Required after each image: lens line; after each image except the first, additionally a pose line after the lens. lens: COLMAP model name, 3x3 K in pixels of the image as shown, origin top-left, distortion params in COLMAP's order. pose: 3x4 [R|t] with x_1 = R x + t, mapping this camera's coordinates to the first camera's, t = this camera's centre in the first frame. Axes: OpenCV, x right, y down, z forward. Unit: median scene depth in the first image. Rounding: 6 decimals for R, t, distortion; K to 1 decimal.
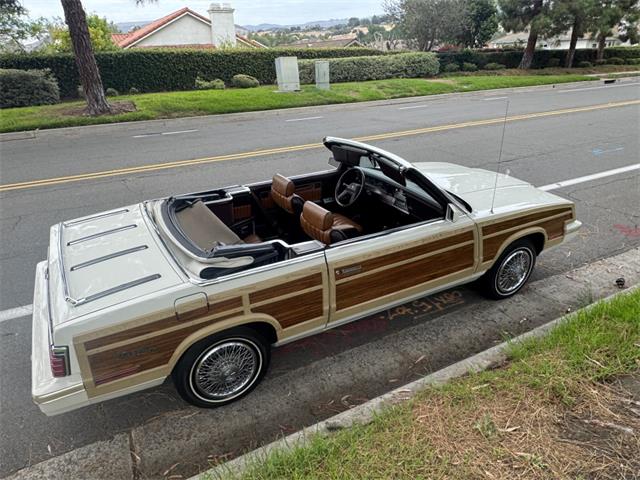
lens RADIAL K [[449.3, 0, 320.0], [0, 449.3, 240.0], [0, 0, 1]] dist [-0.006679, 0.002906]
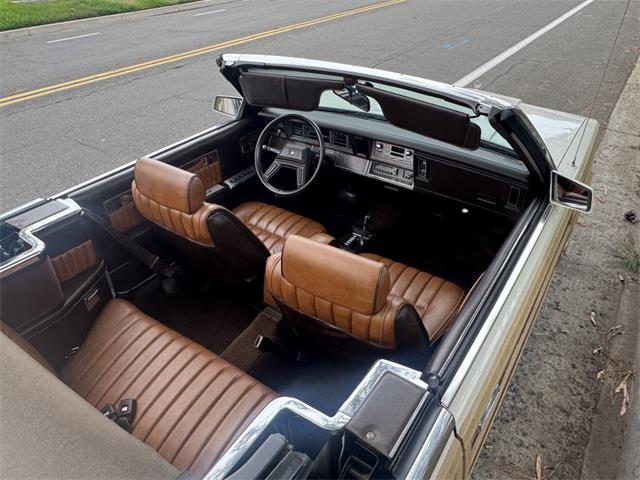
lens RADIAL K [[449.3, 0, 320.0], [0, 449.3, 240.0], [0, 0, 1]] dist [-0.006679, 0.002906]
pose [[0.894845, -0.245854, 0.372571, -0.116538], [0.177661, 0.961857, 0.208007, -0.125000], [-0.409500, -0.119943, 0.904391, 0.517199]]
